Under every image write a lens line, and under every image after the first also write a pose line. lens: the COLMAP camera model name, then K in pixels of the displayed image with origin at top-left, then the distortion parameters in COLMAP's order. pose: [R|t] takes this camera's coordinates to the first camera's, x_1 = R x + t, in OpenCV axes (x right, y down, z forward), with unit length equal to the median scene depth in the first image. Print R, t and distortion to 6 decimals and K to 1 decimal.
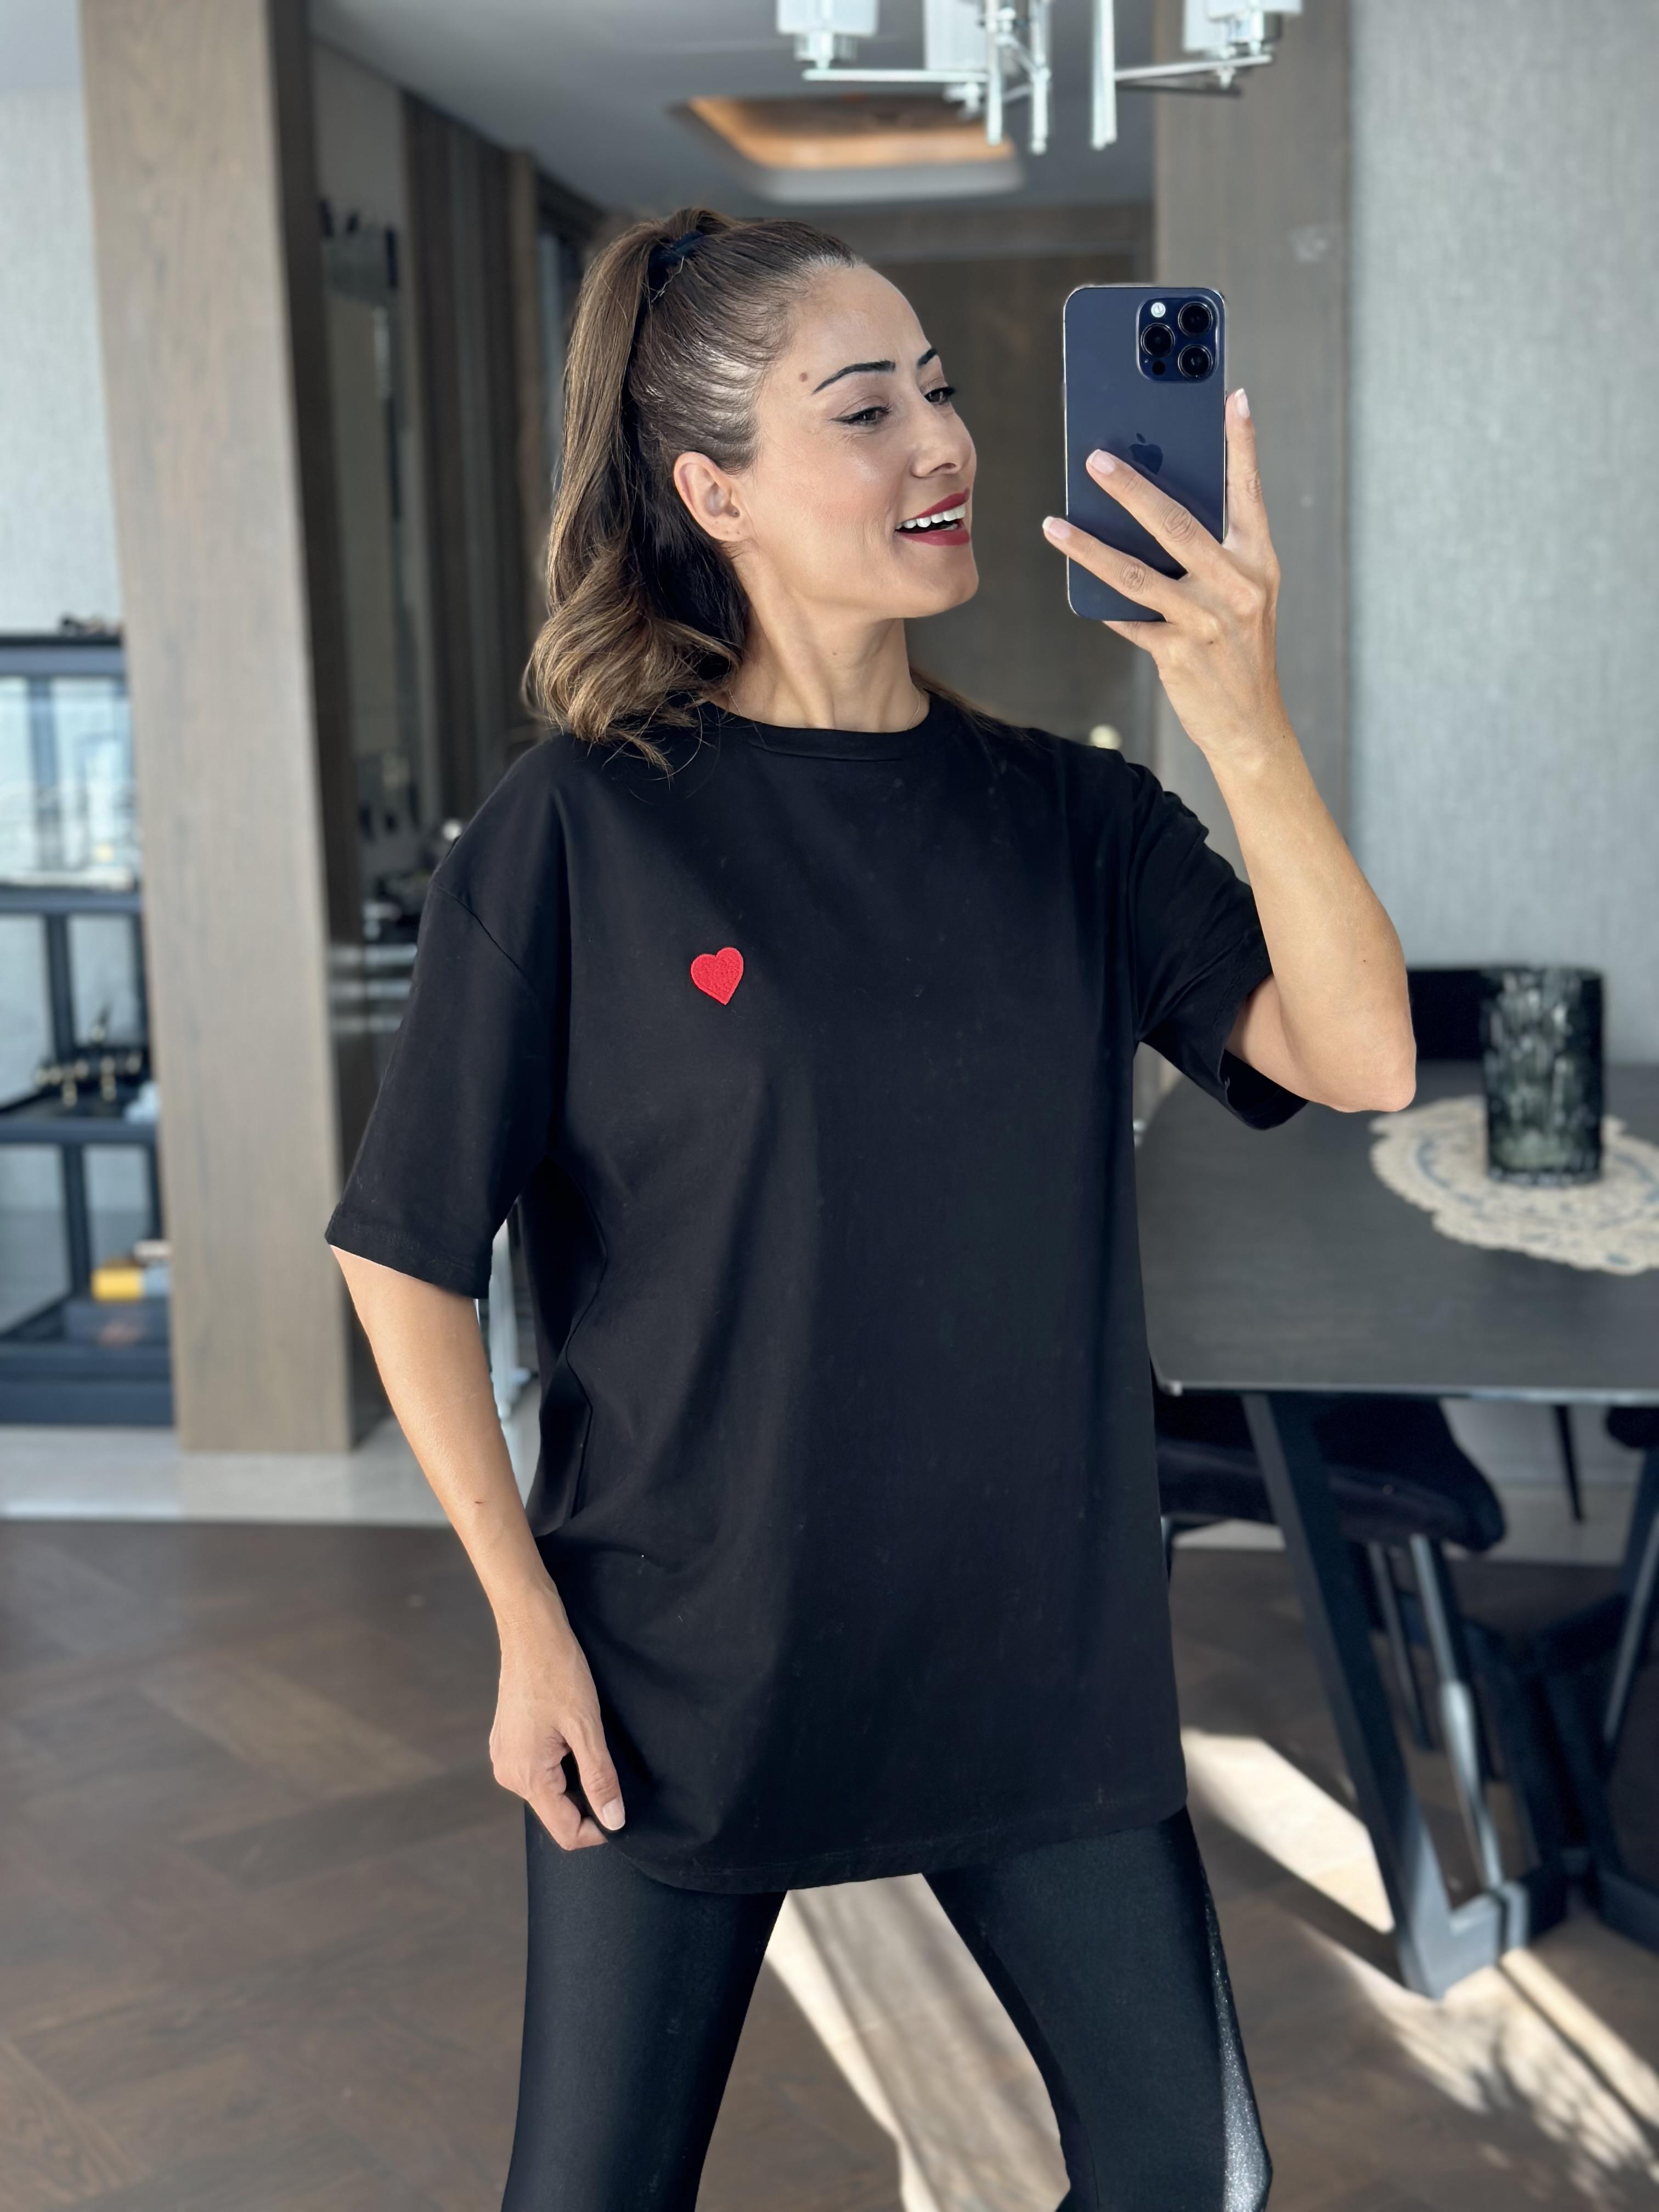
lens RADIAL K [[3108.4, 0, 809.3], [0, 3108.4, 1114.5], [0, 0, 1]] dist [0.089891, 0.000000]
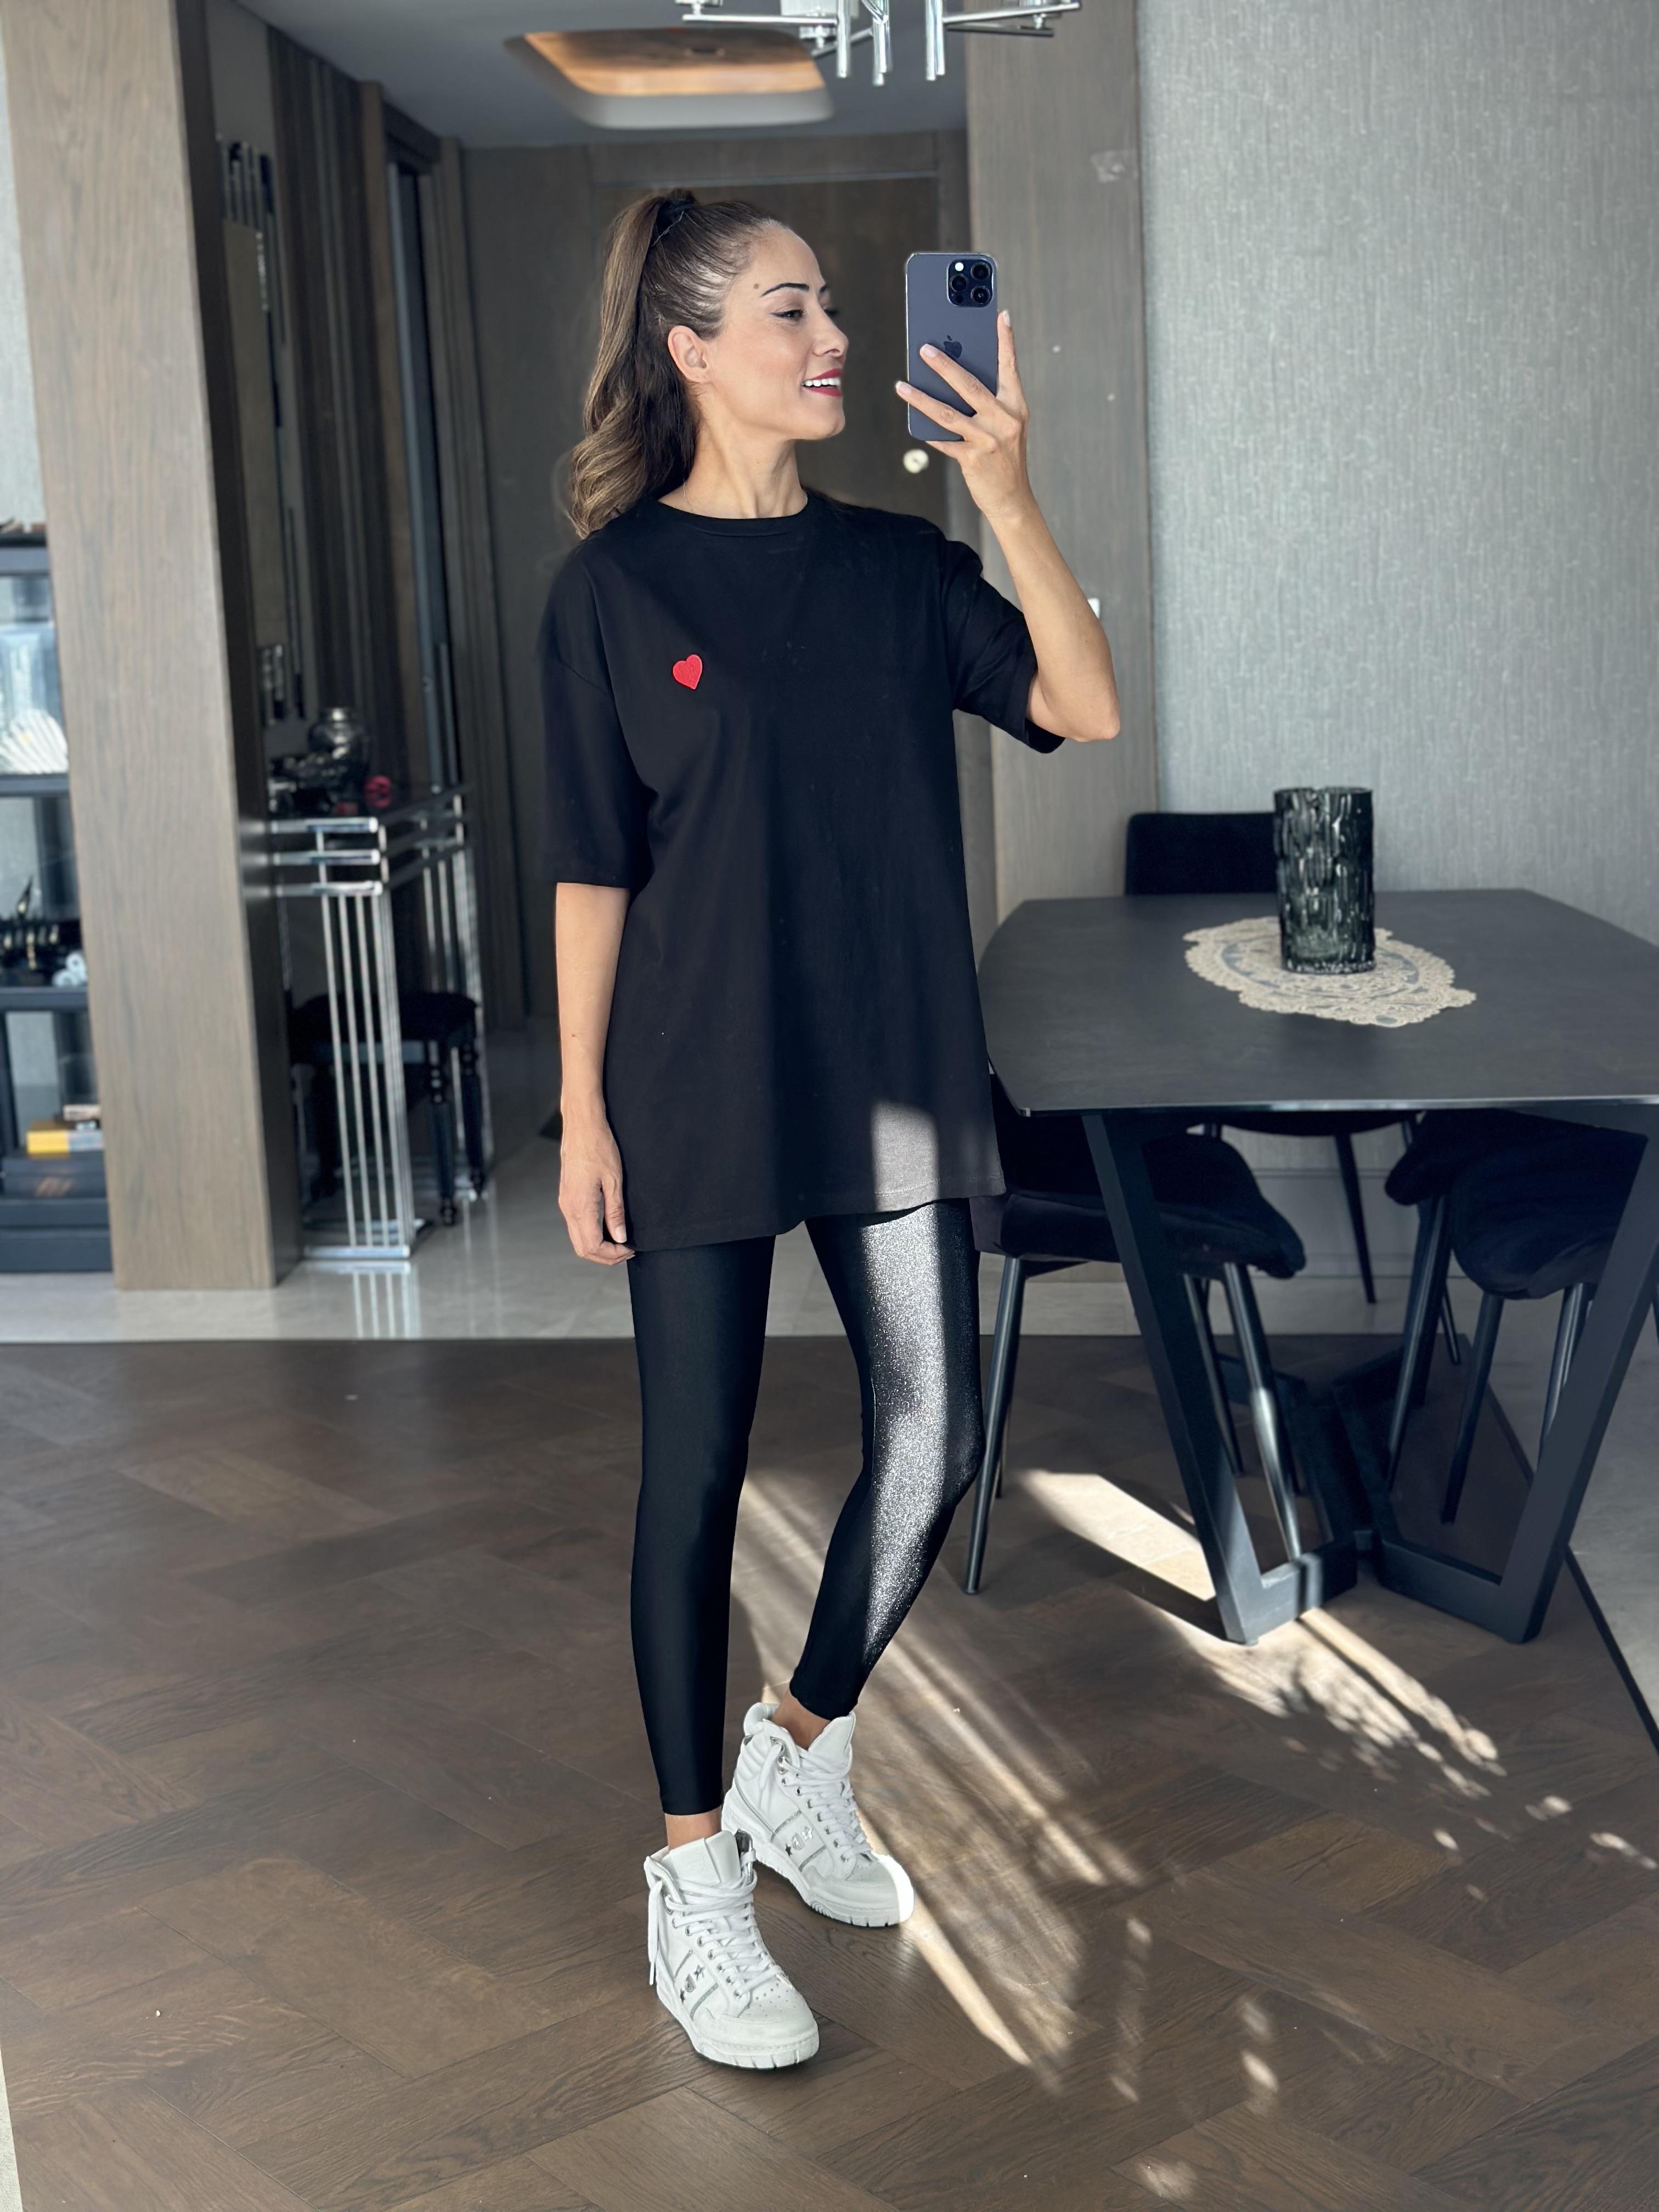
lens RADIAL K [[3108.4, 0, 868.5], [0, 3108.4, 1158.6], [0, 0, 1]] dist [0.089891, 0.000000]
pose [[0.996288, -0.032274, 0.079808, -0.030425], [0.029654, 0.998989, 0.033796, 0.043337], [-0.080818, -0.031304, 0.996237, -0.145469]]
